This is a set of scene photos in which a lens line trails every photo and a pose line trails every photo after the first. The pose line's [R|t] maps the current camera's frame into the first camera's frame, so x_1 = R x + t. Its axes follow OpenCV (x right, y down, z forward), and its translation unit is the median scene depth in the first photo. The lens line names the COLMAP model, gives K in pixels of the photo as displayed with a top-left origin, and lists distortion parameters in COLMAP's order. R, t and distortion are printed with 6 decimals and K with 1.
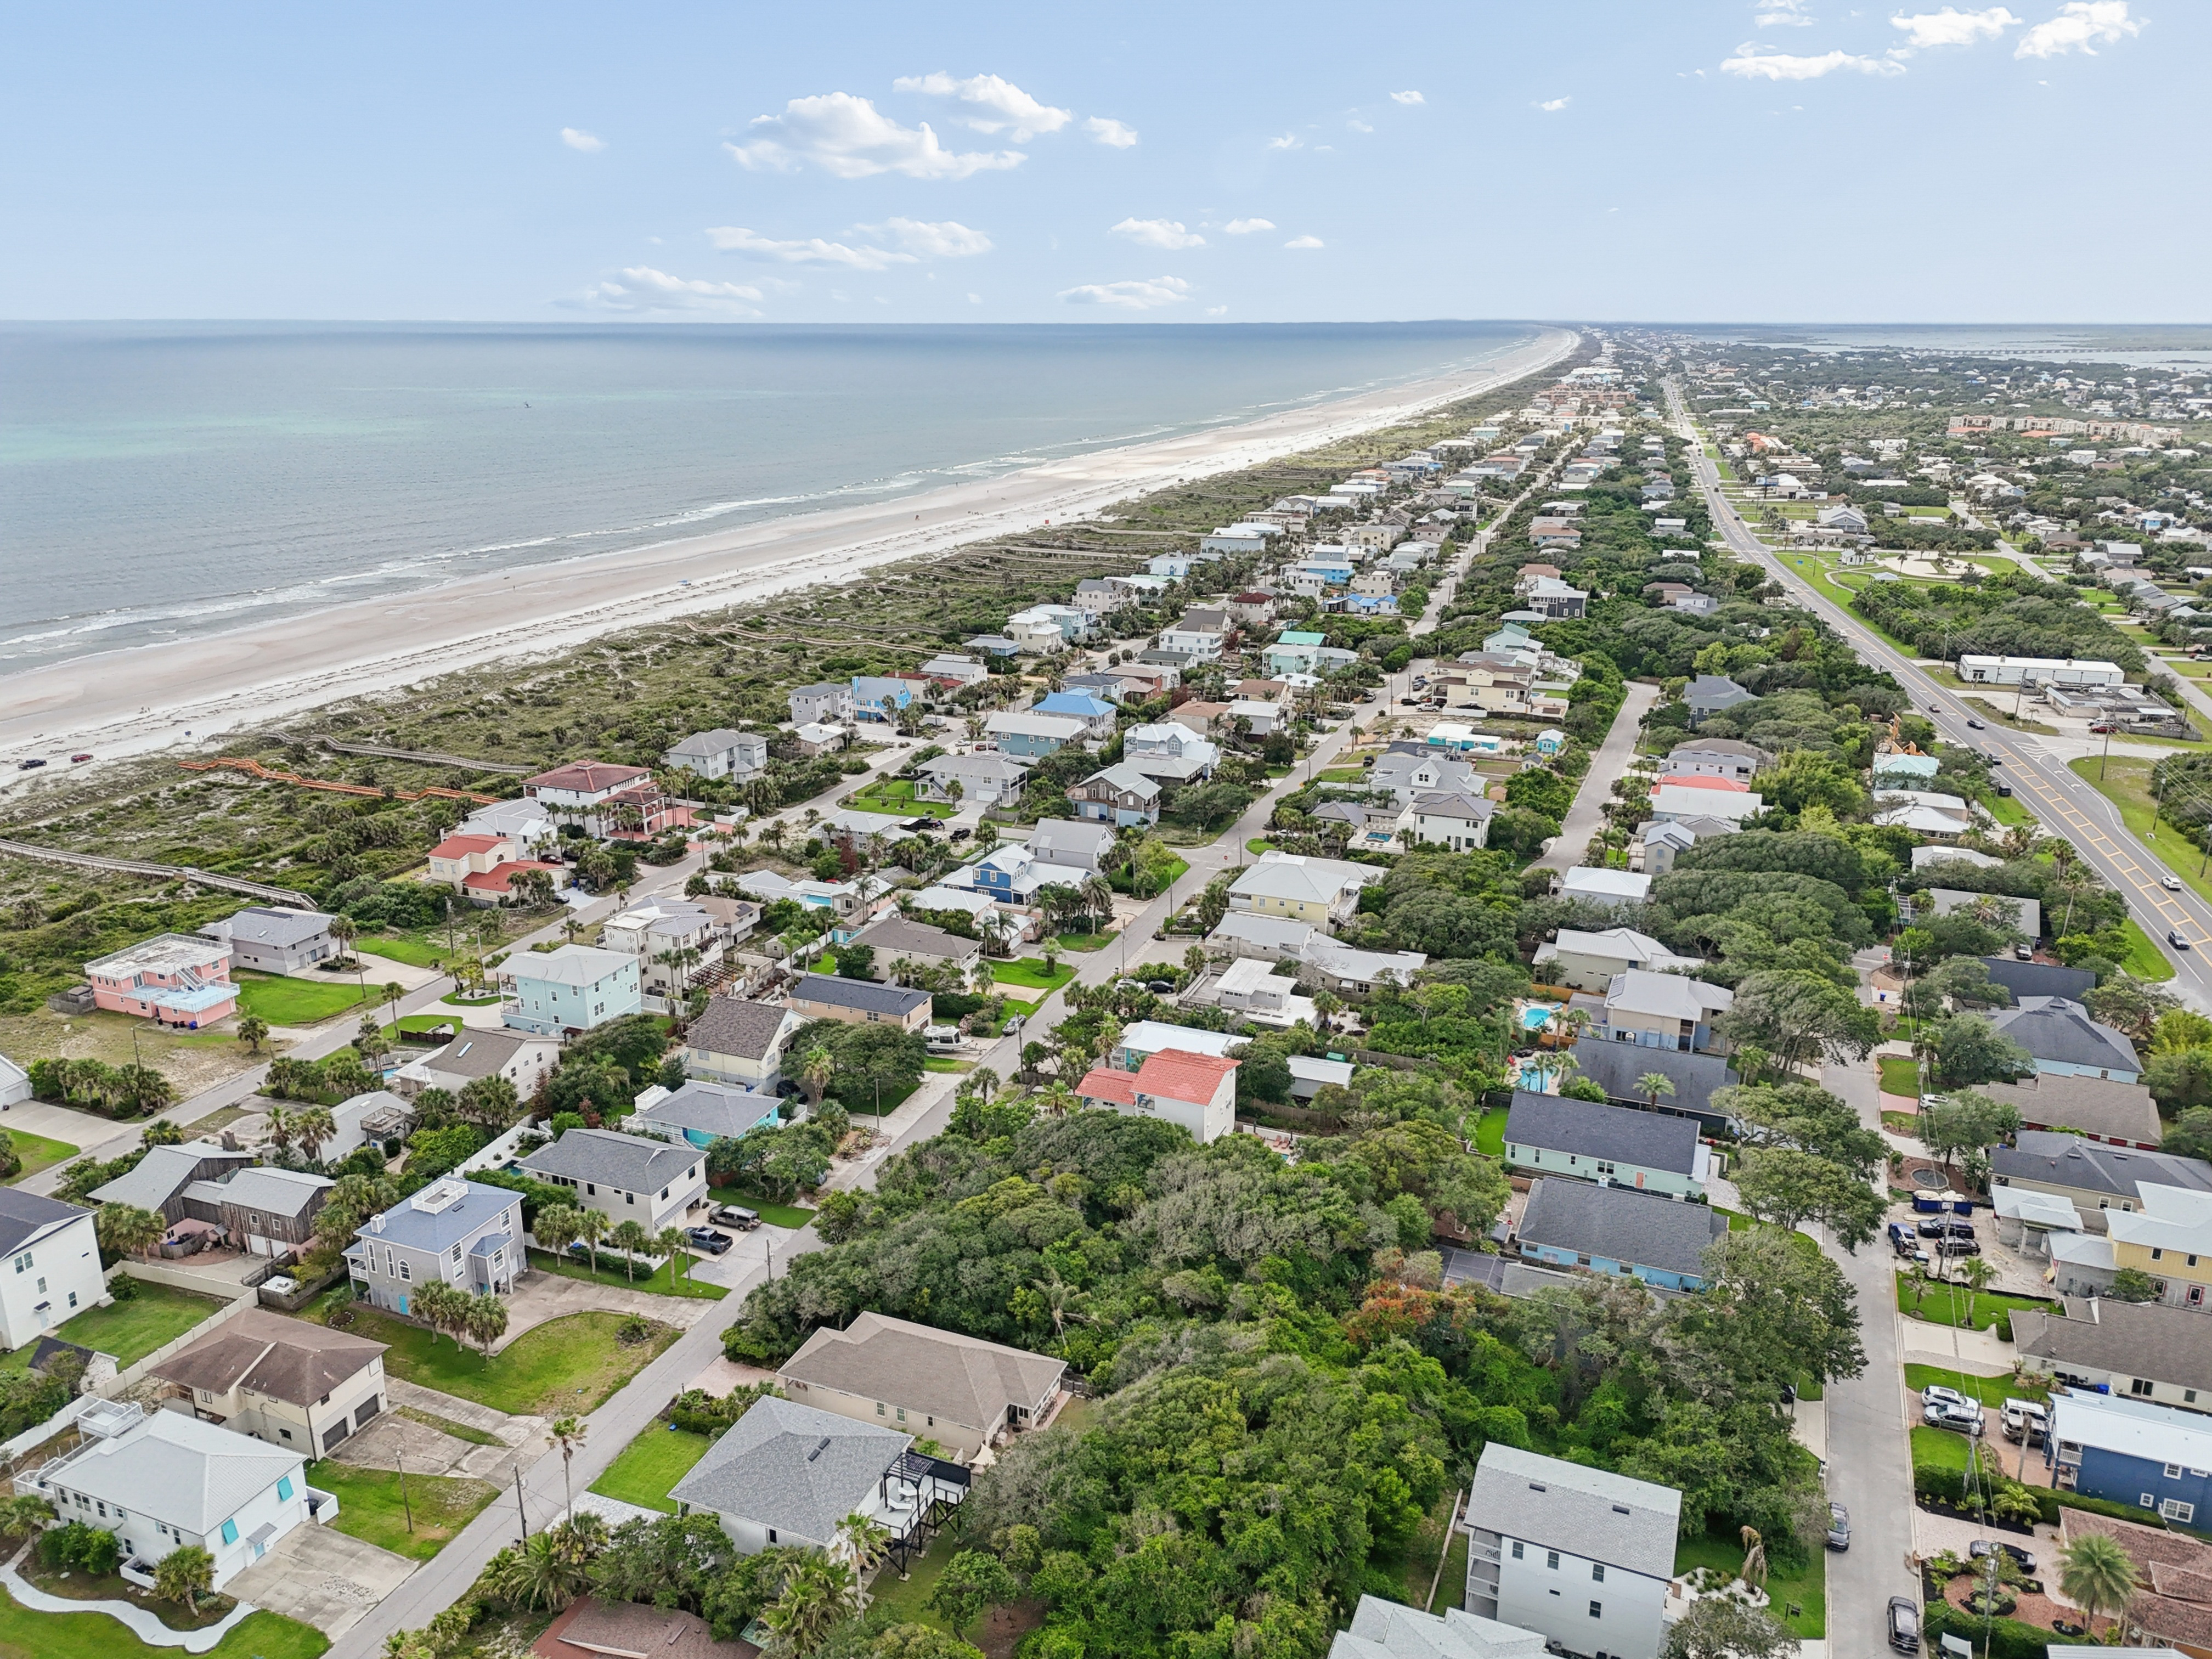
lens RADIAL K [[1638.1, 0, 1101.5], [0, 1638.1, 804.1], [0, 0, 1]] dist [0.112650, -0.137927]
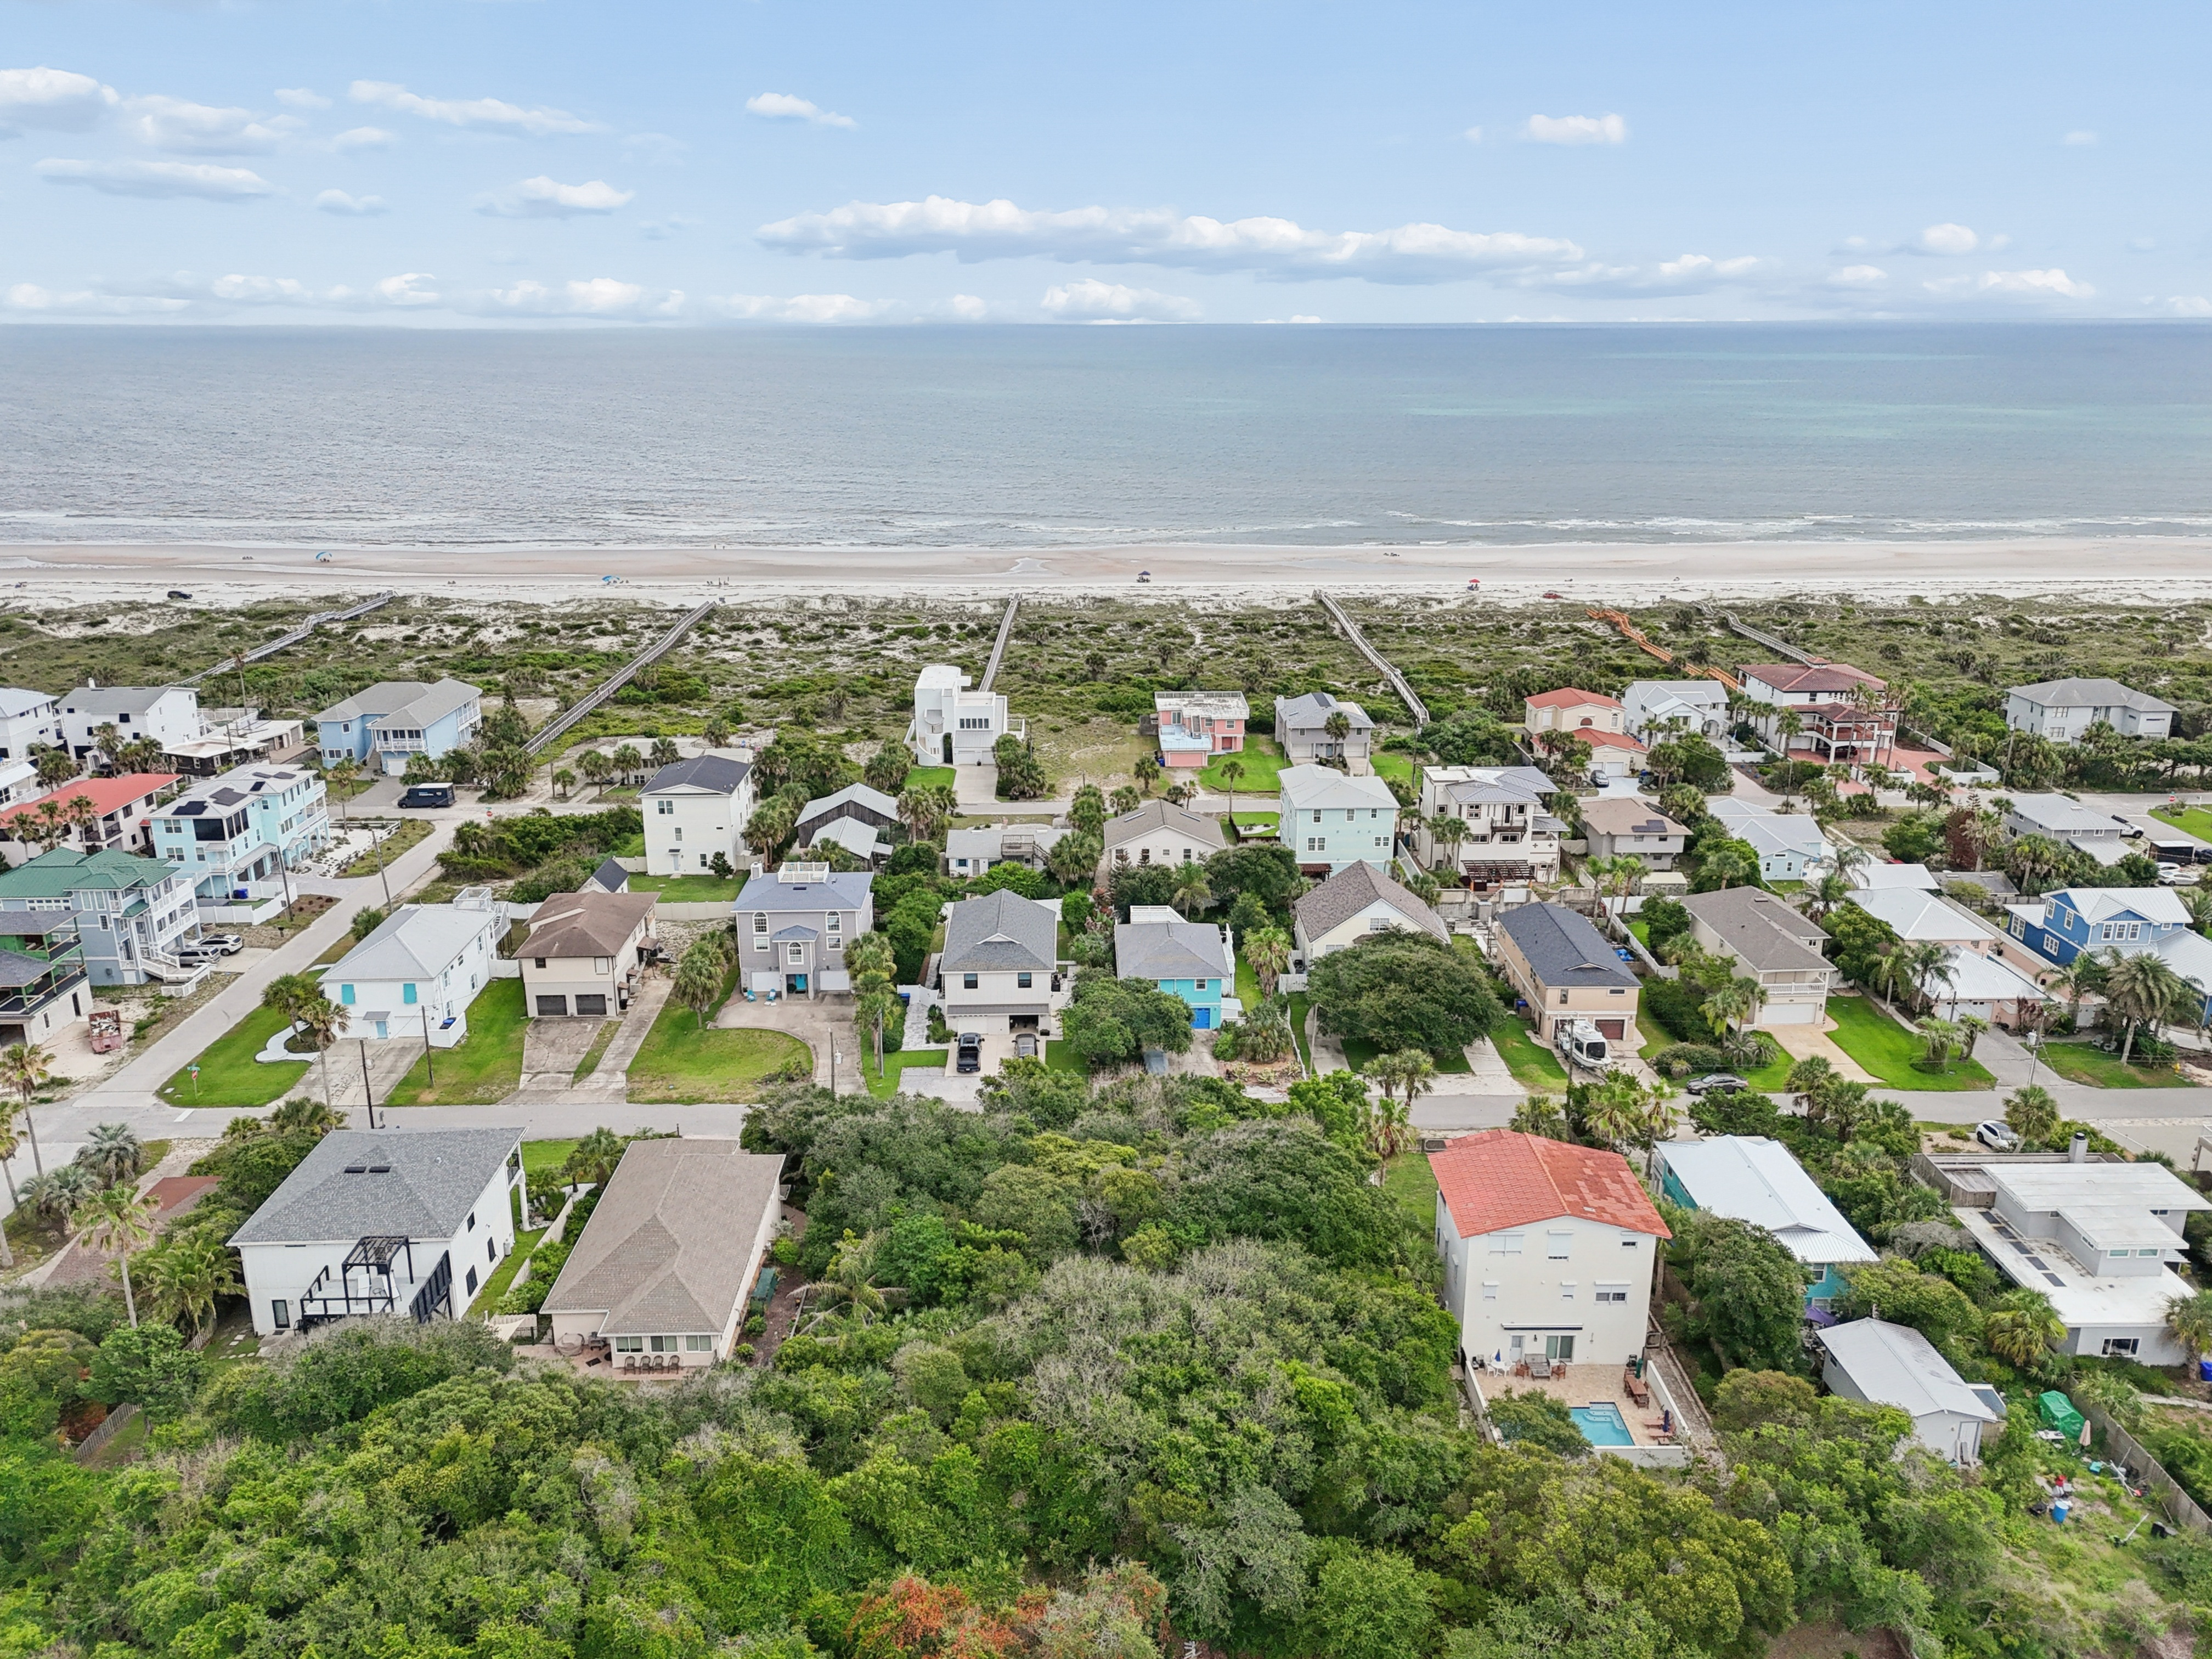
lens RADIAL K [[1641.6, 0, 1114.8], [0, 1641.6, 819.1], [0, 0, 1]] dist [0.071689, -0.058831]
pose [[0.399687, 0.267732, -0.876681, 0.347229], [-0.262137, 0.949838, 0.170563, -0.001191], [0.878370, 0.161639, 0.449821, 0.510189]]
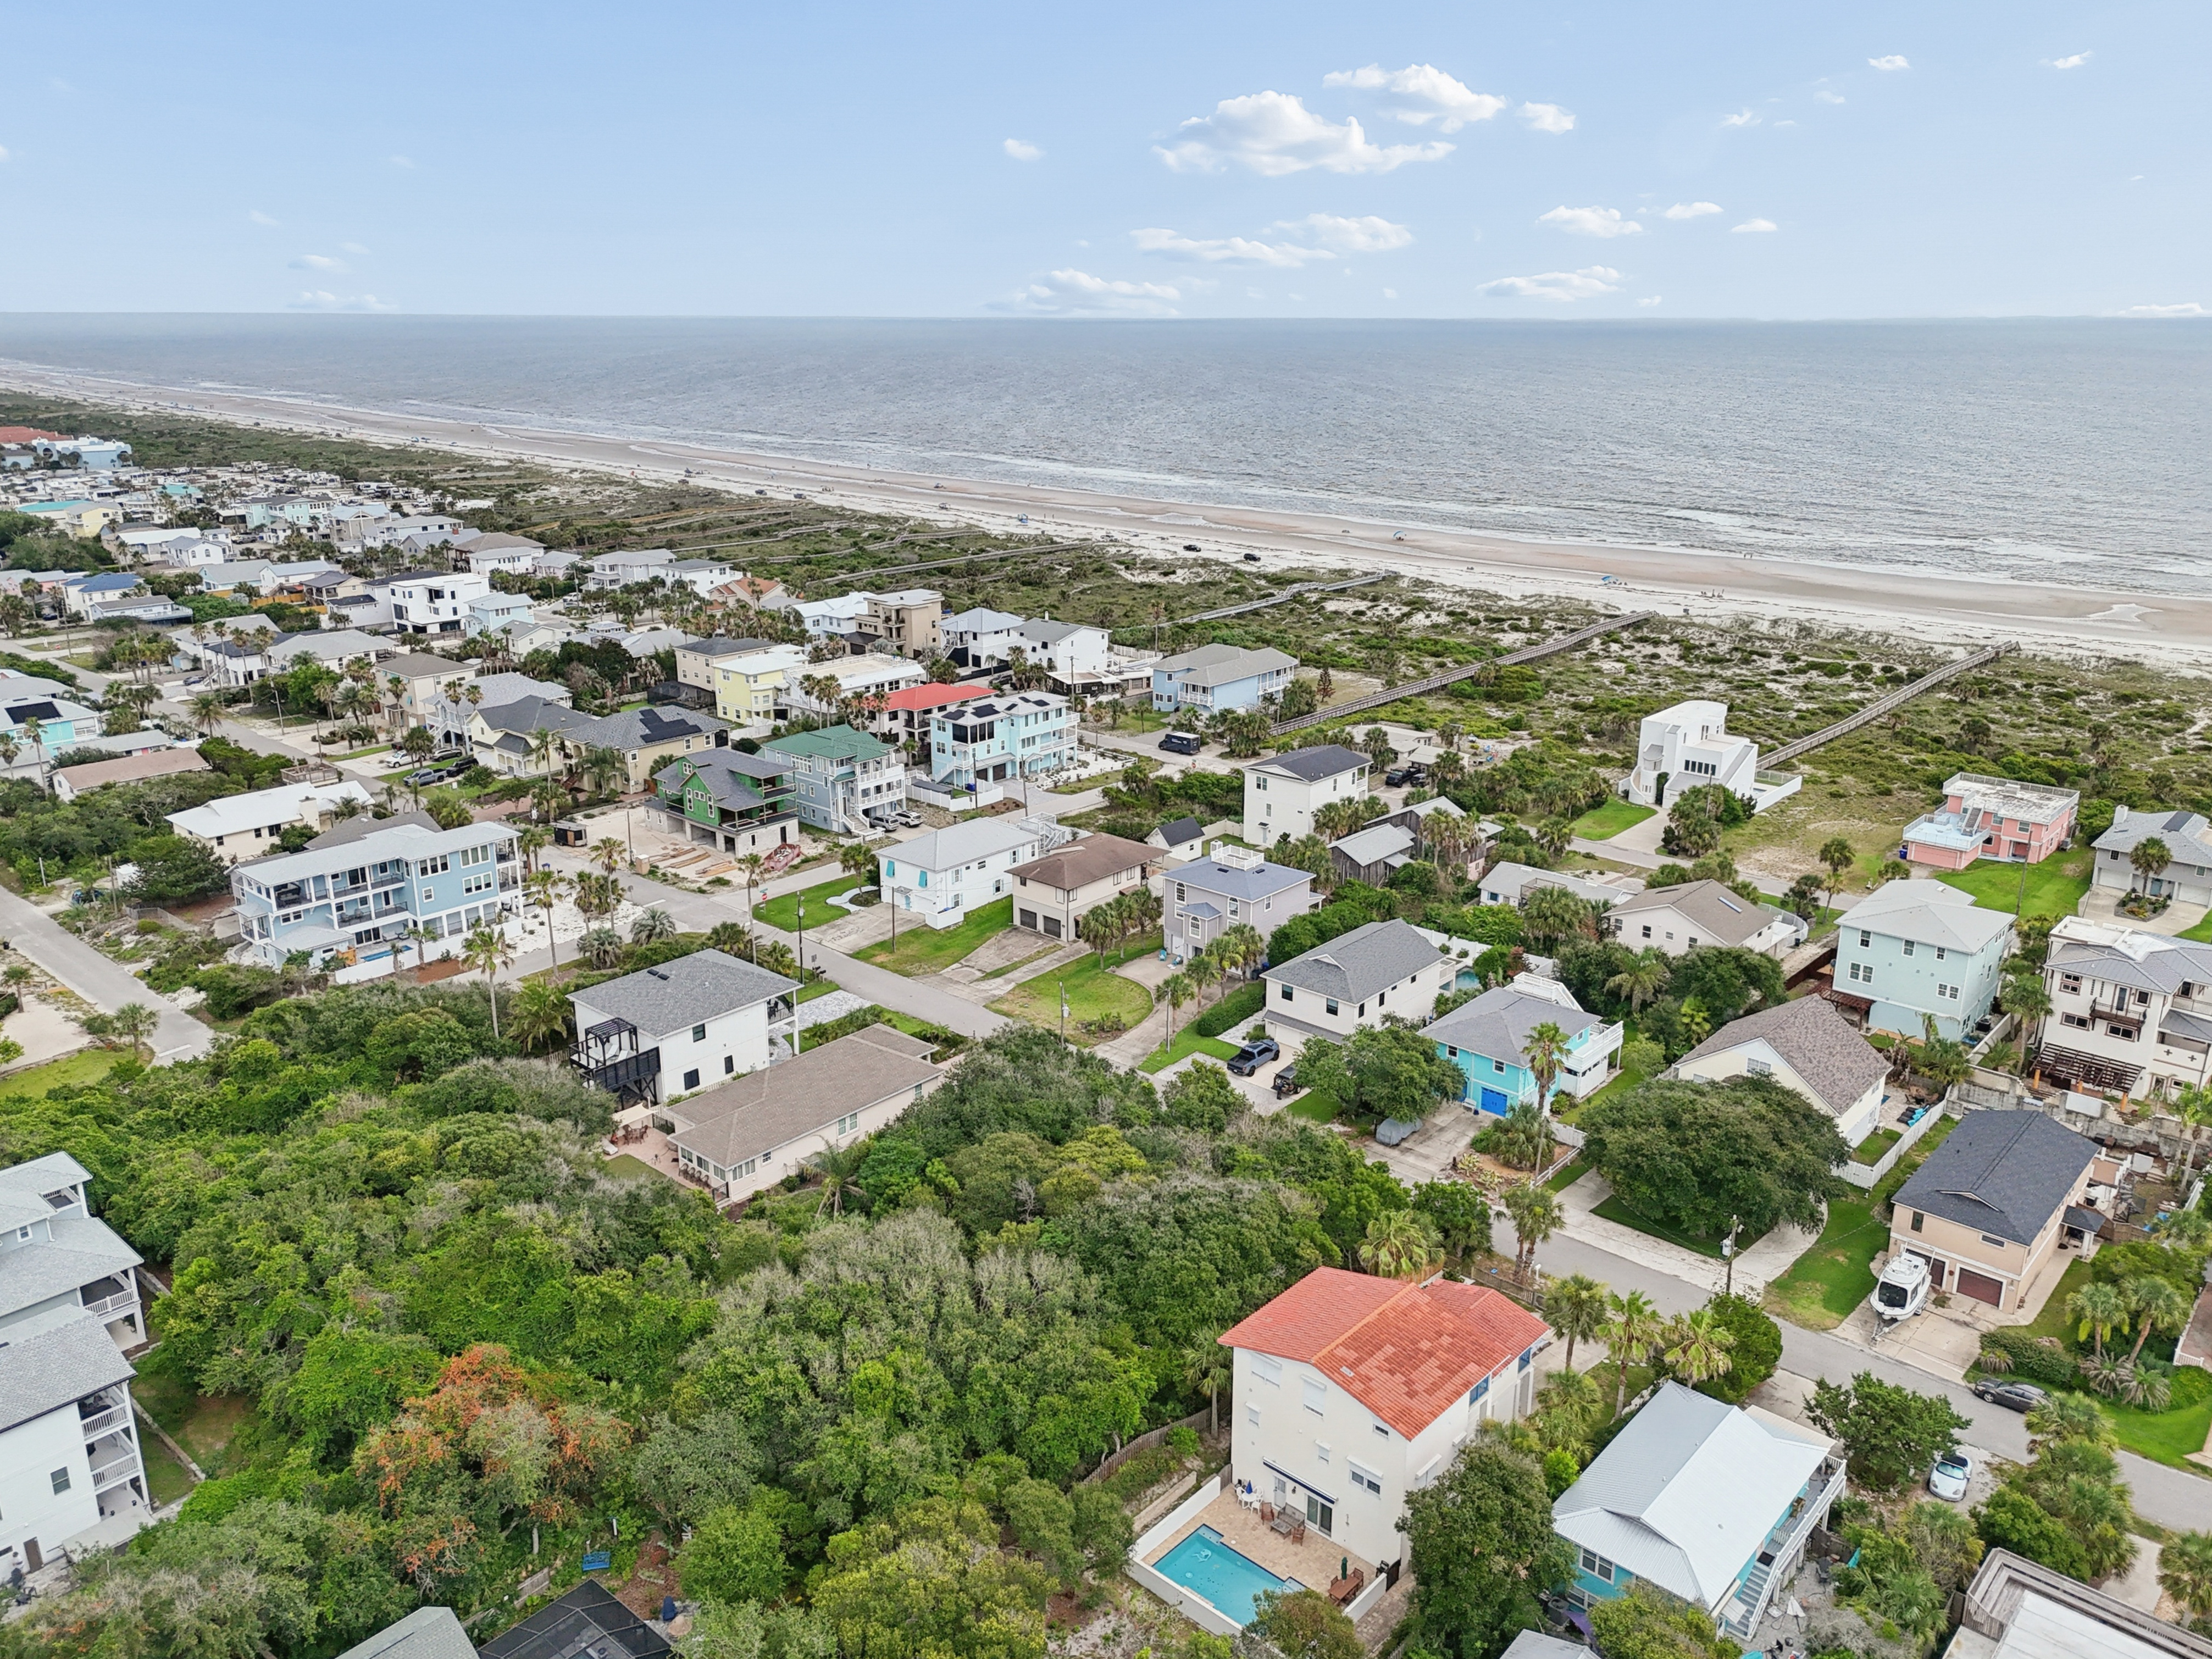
lens RADIAL K [[1668.0, 0, 1110.5], [0, 1668.0, 809.5], [0, 0, 1]] dist [0.094275, -0.111887]
pose [[-0.334570, 0.270736, -0.902643, 0.373625], [-0.268619, 0.890707, 0.366721, -0.098194], [0.903275, 0.365161, -0.225279, 0.805104]]
